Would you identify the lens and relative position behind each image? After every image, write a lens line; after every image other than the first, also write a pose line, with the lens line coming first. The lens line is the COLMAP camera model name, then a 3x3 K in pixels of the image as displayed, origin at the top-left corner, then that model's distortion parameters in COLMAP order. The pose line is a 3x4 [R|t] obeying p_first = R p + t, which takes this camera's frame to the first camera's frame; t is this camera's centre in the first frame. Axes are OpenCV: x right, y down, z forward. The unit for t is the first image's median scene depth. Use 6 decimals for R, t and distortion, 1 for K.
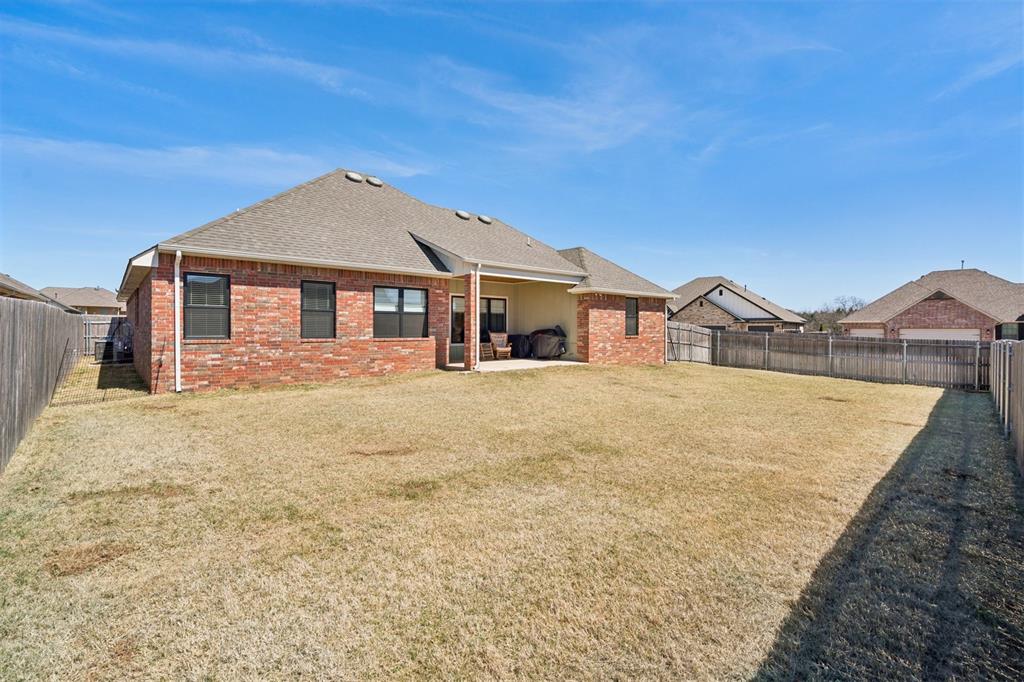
lens RADIAL K [[456.8, 0, 509.9], [0, 456.8, 332.5], [0, 0, 1]] dist [0.001614, 0.000221]
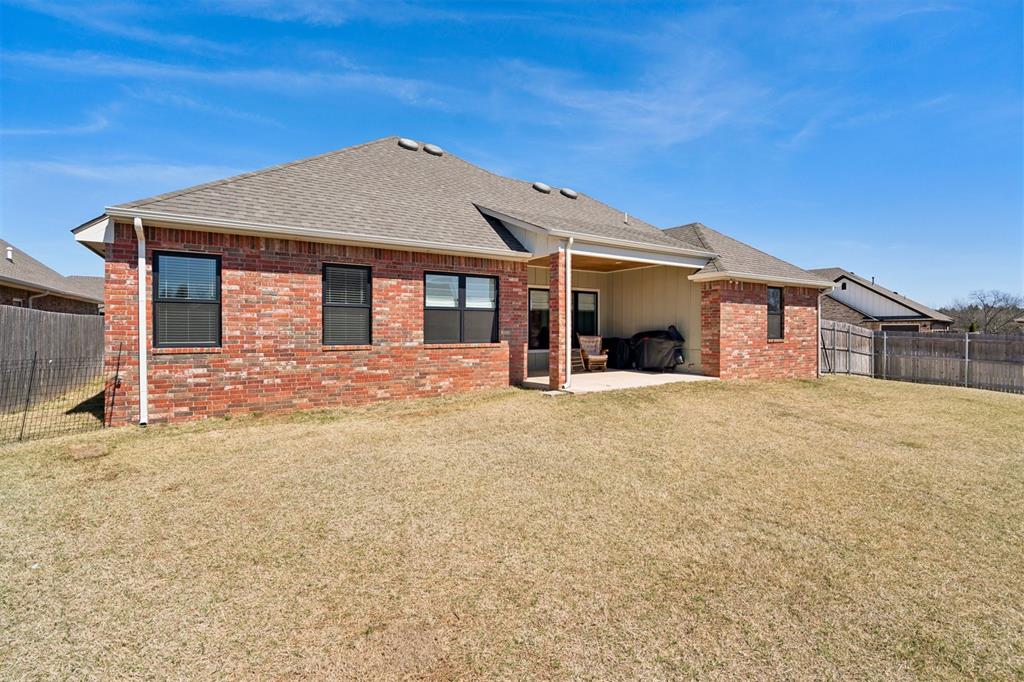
lens RADIAL K [[452.3, 0, 510.6], [0, 452.3, 332.8], [0, 0, 1]] dist [-0.002637, 0.000186]
pose [[0.987859, -0.003254, -0.155319, -0.048067], [0.002748, 0.999990, -0.003475, -0.002596], [0.155328, 0.003006, 0.987858, 0.288194]]
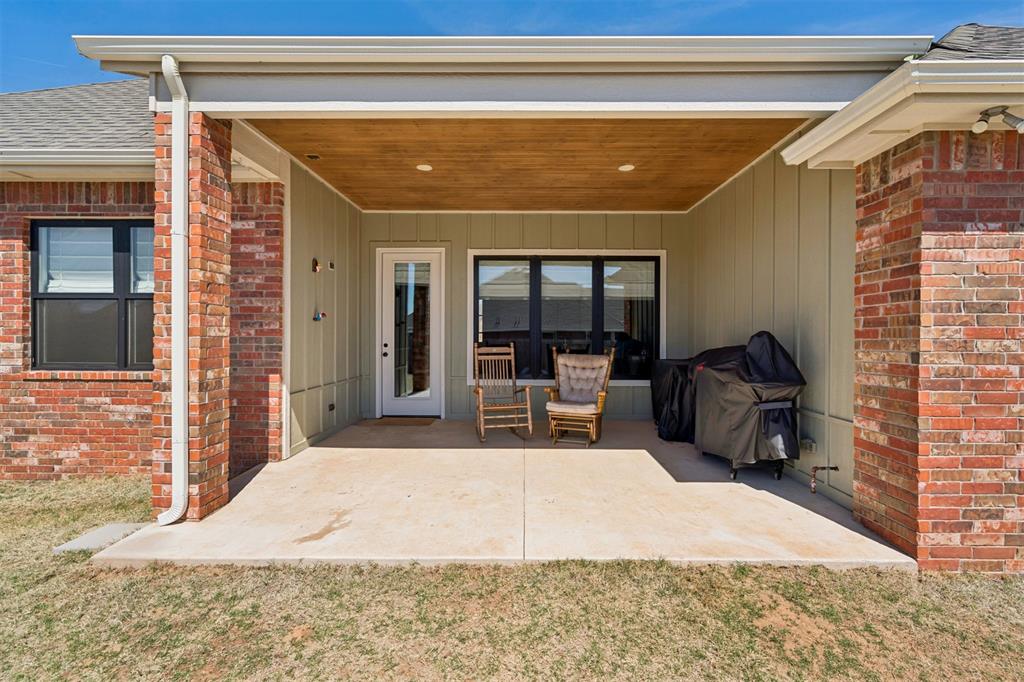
lens RADIAL K [[464.4, 0, 516.5], [0, 464.4, 334.4], [0, 0, 1]] dist [0.000402, 0.000312]
pose [[0.747000, 0.001308, -0.664823, 0.203478], [-0.006745, 0.999962, -0.005612, -0.014568], [0.664790, 0.008677, 0.746980, 0.901796]]
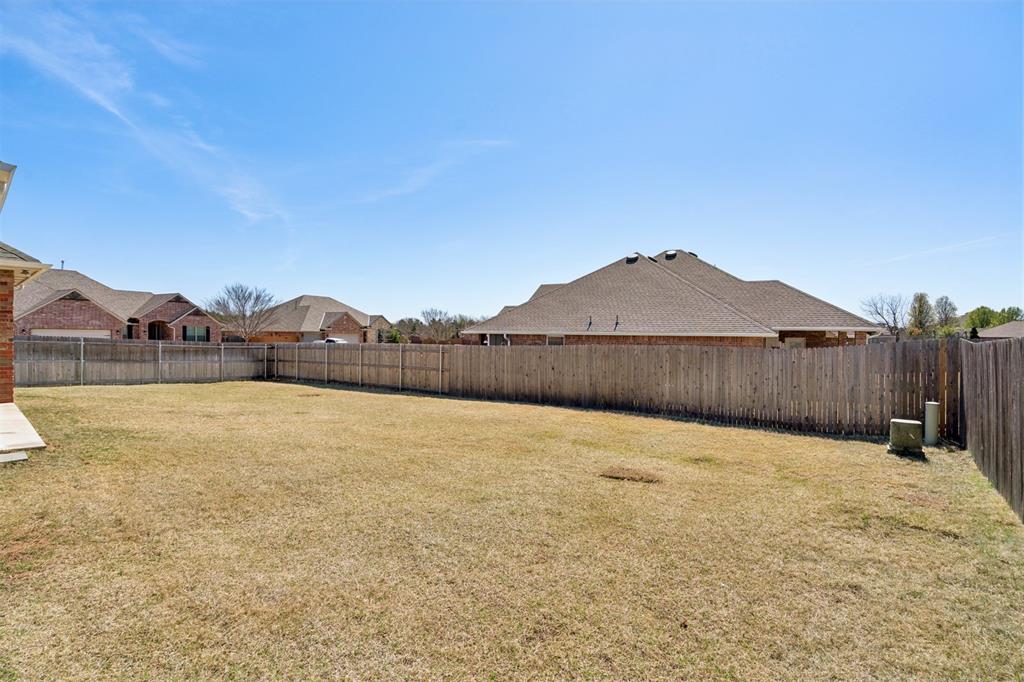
lens RADIAL K [[456.8, 0, 509.9], [0, 456.8, 332.5], [0, 0, 1]] dist [0.001614, 0.000221]
pose [[-0.164034, -0.001319, 0.986454, -0.518298], [-0.006305, 0.999980, 0.000289, -0.021395], [-0.986435, -0.006172, -0.164039, 0.594706]]
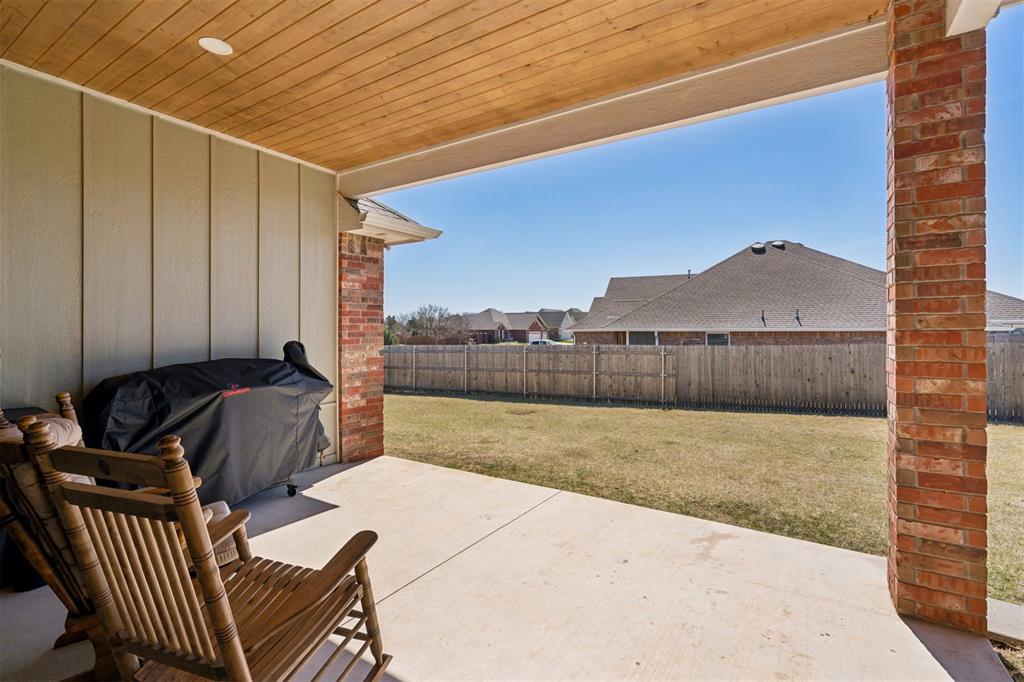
lens RADIAL K [[464.4, 0, 516.5], [0, 464.4, 334.4], [0, 0, 1]] dist [0.000402, 0.000312]
pose [[-0.293405, -0.009502, 0.955941, -0.198714], [0.006090, 0.999912, 0.011809, -0.026104], [-0.955969, 0.009286, -0.293321, 1.164950]]
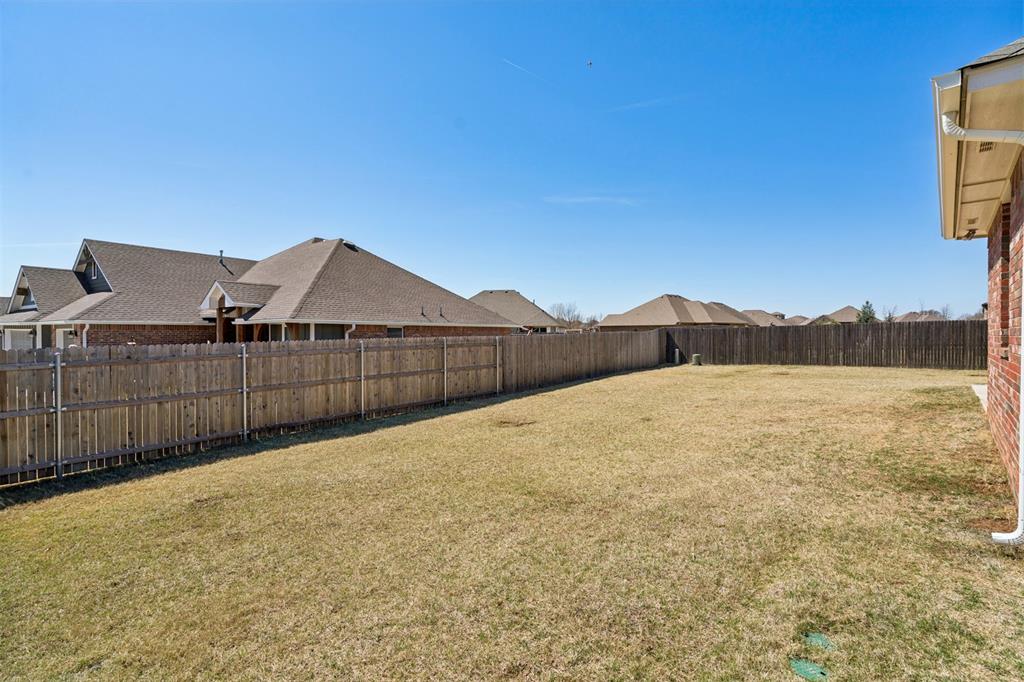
lens RADIAL K [[456.8, 0, 509.9], [0, 456.8, 332.5], [0, 0, 1]] dist [0.001614, 0.000221]
pose [[-0.995012, -0.004859, -0.099640, 0.726055], [-0.005326, 0.999976, 0.004421, -0.001741], [0.099616, 0.004930, -0.995014, 1.566537]]
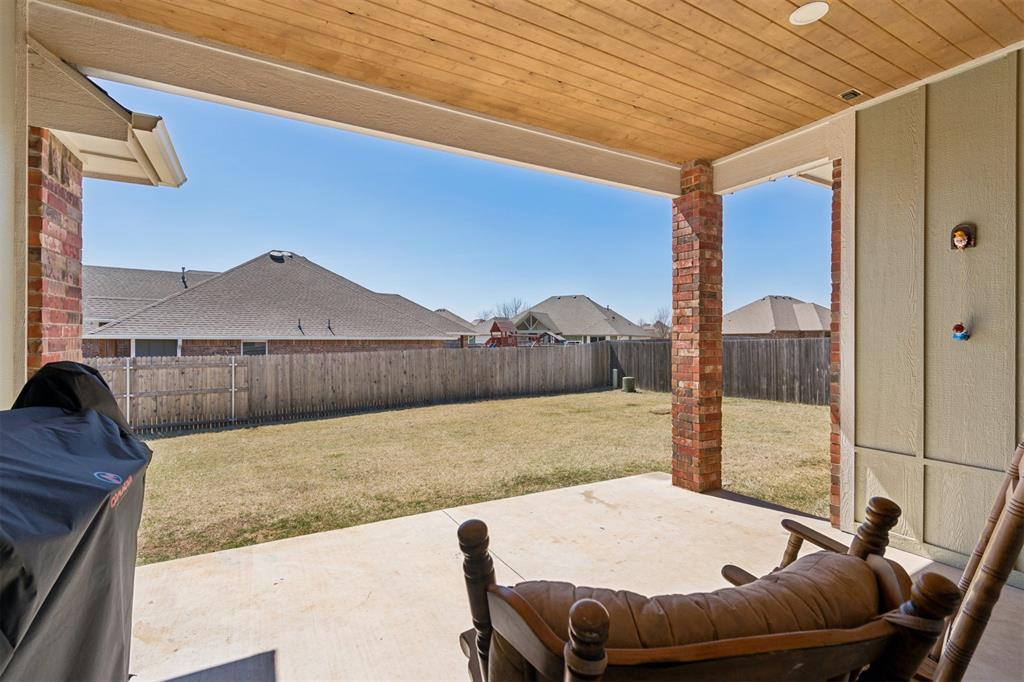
lens RADIAL K [[468.0, 0, 509.0], [0, 468.0, 341.9], [0, 0, 1]] dist [-0.001928, 0.000064]
pose [[-0.978626, -0.007397, 0.205517, -0.020239], [-0.005160, 0.999922, 0.011416, -0.026778], [-0.205585, 0.010112, -0.978587, 1.316540]]
